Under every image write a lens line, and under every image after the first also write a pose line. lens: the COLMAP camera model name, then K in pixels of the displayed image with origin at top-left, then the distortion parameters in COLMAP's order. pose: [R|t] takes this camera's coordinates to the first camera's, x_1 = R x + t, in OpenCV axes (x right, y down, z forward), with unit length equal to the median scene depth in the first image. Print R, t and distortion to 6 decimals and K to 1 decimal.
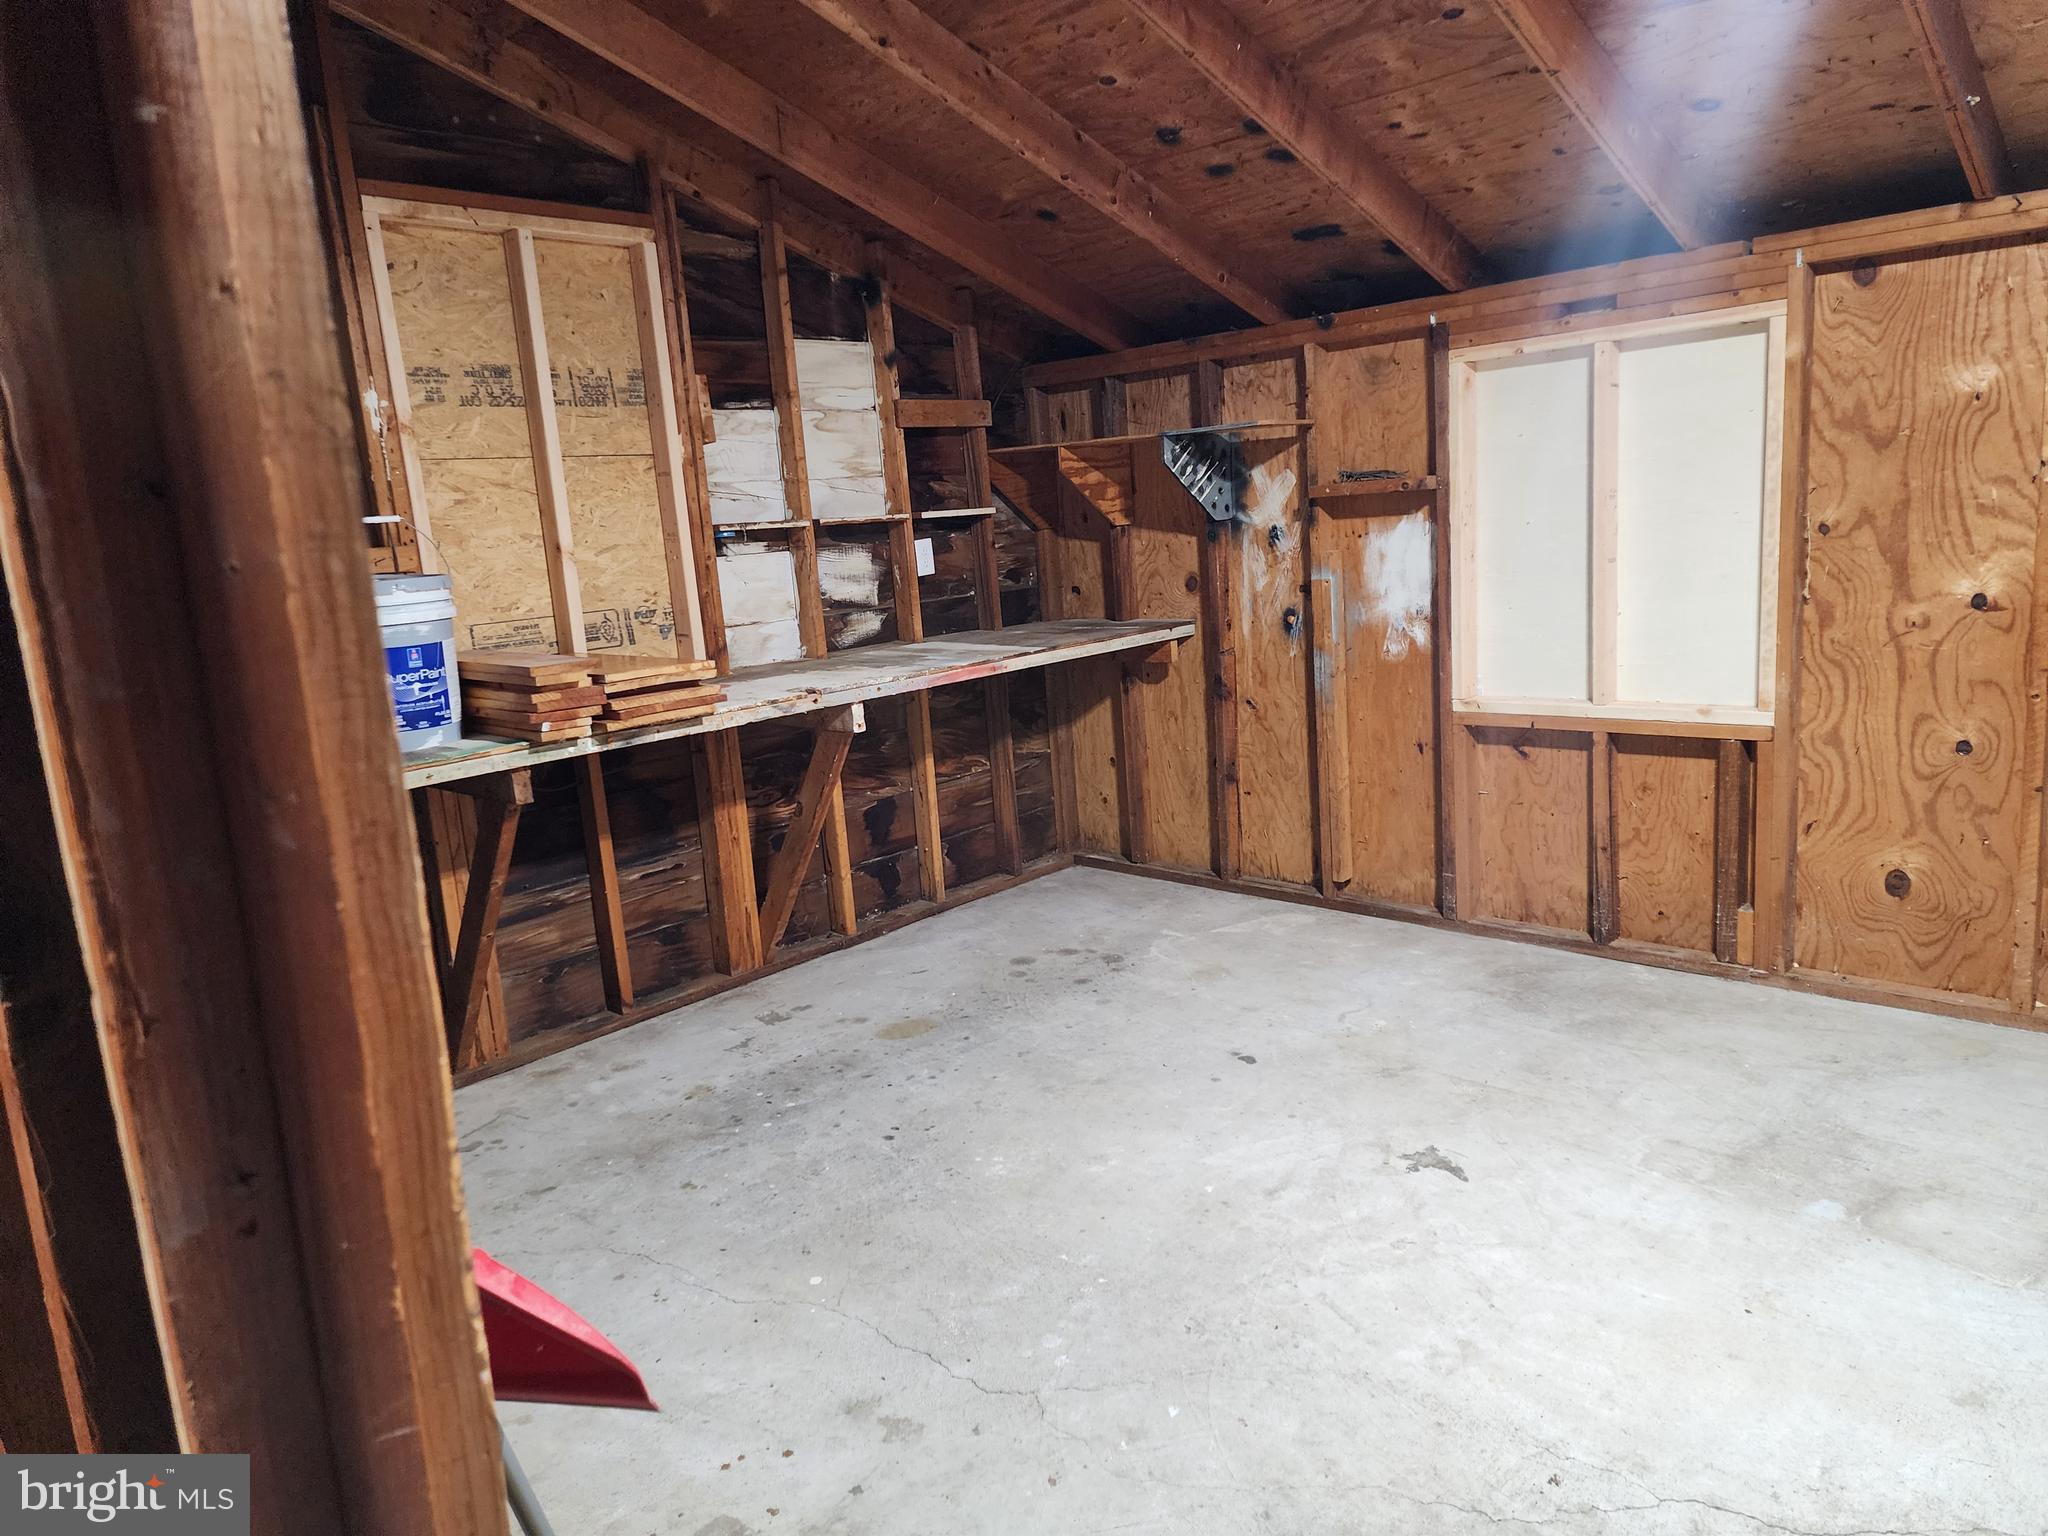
lens RADIAL K [[1391.1, 0, 1047.5], [0, 1391.1, 754.1], [0, 0, 1]] dist [0.059163, -0.037091]
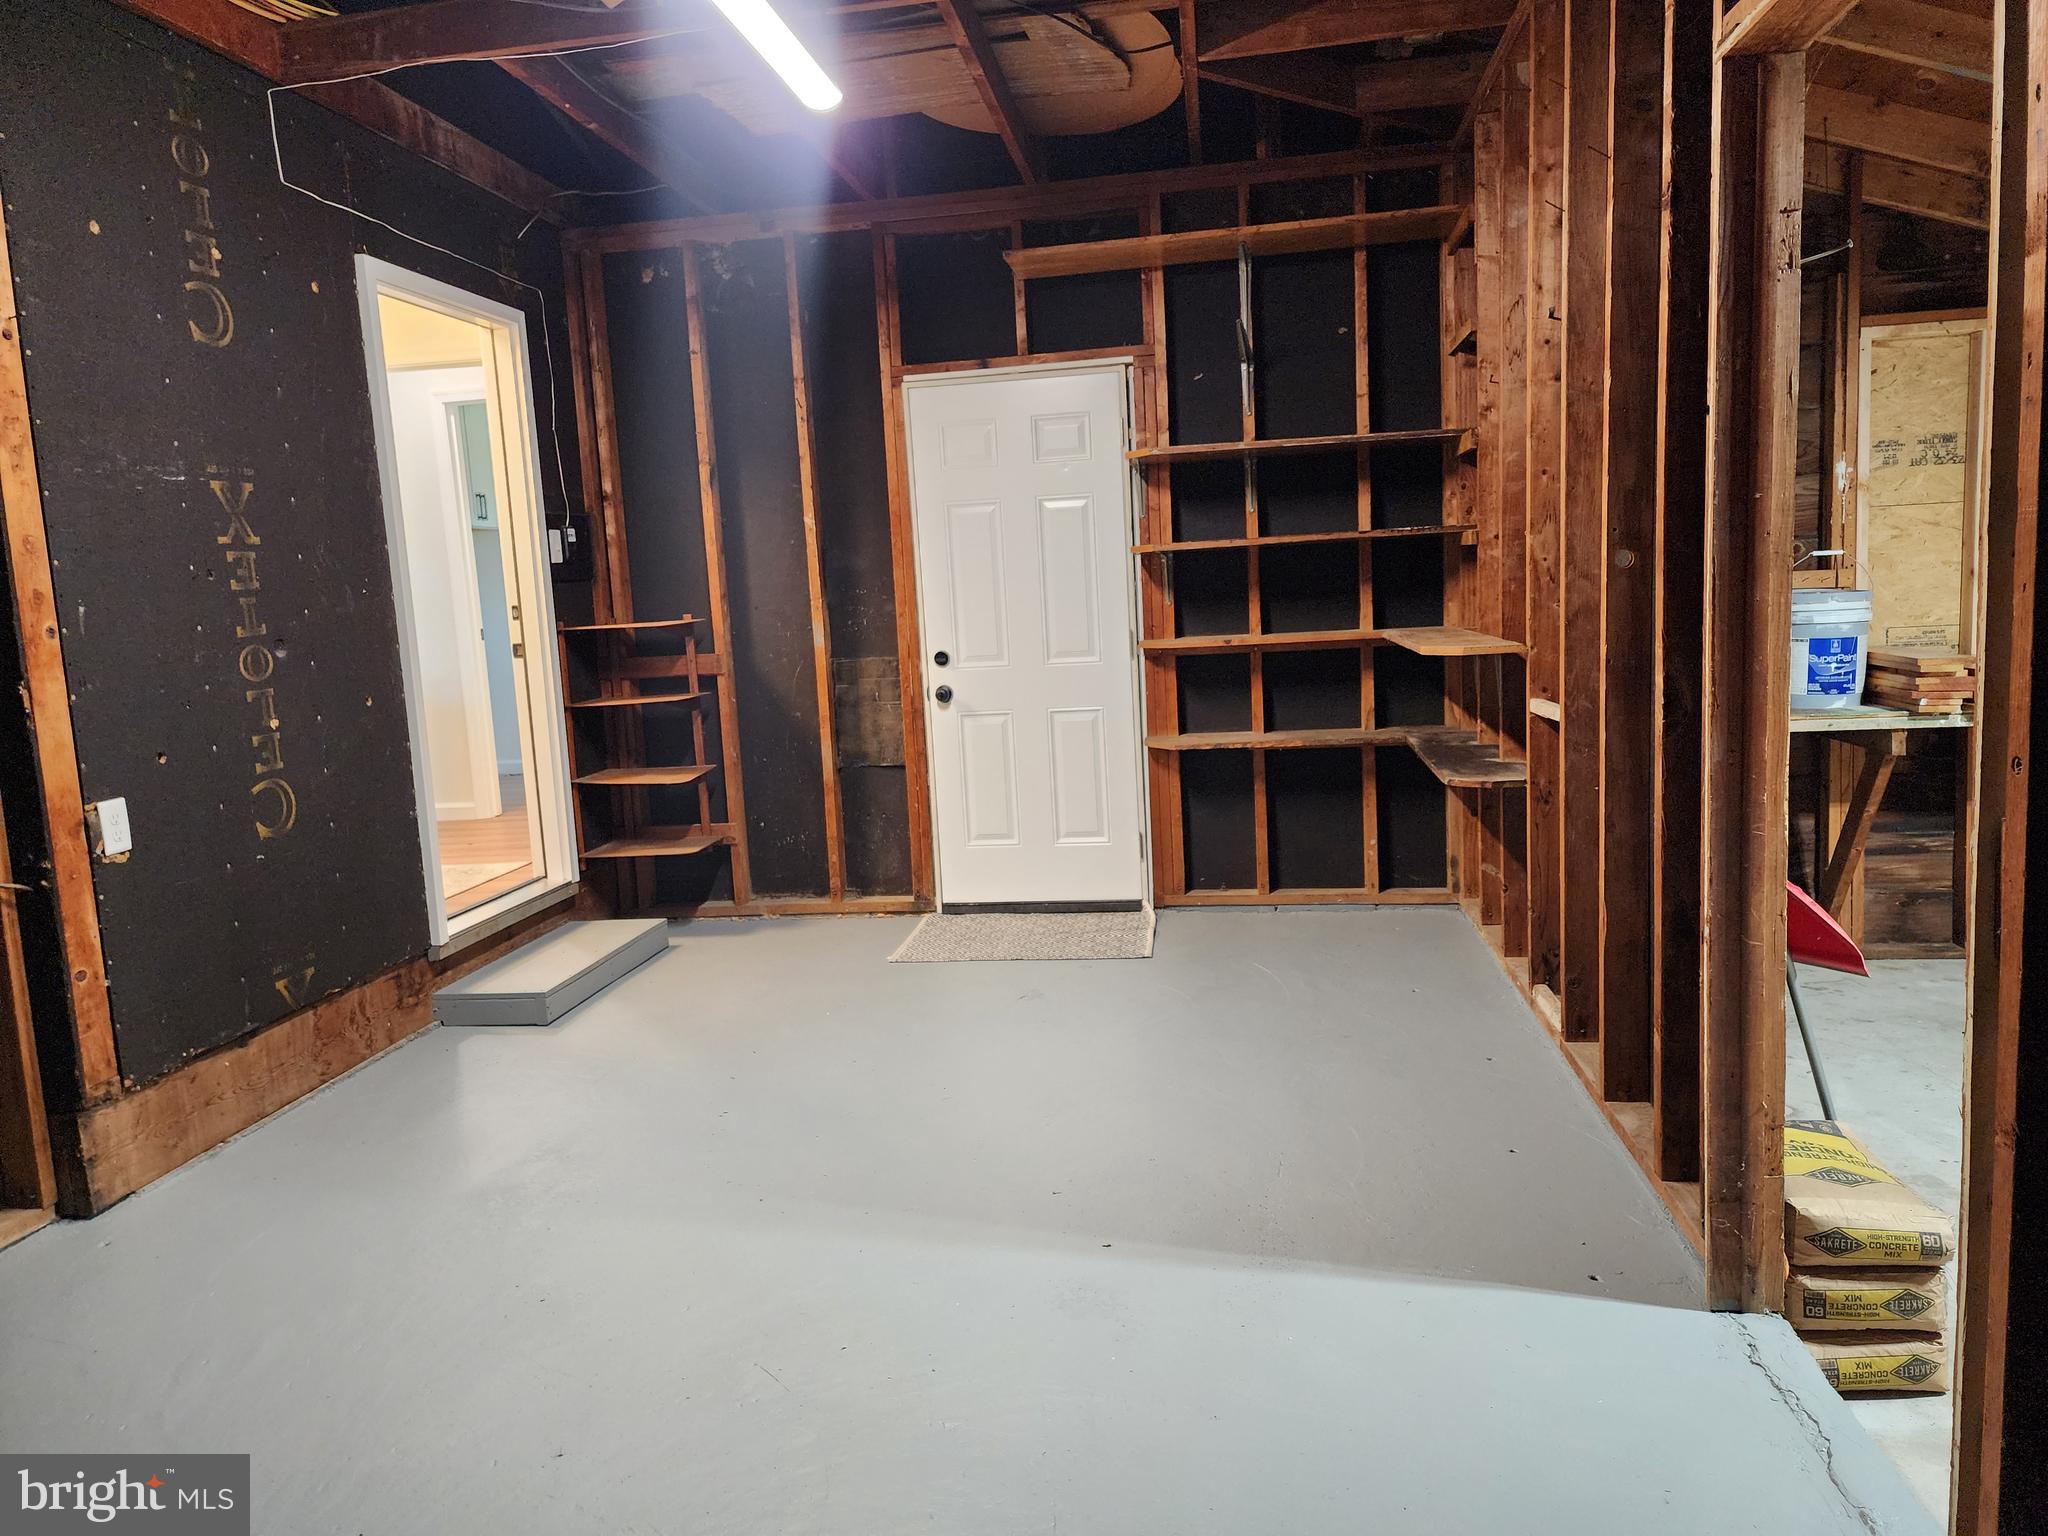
lens RADIAL K [[1391.1, 0, 1047.5], [0, 1391.1, 754.1], [0, 0, 1]] dist [0.059163, -0.037091]
pose [[0.579305, 0.136712, -0.803564, 0.246906], [-0.137521, 0.988095, 0.068964, 0.048889], [0.803426, 0.070556, 0.591210, -0.475392]]
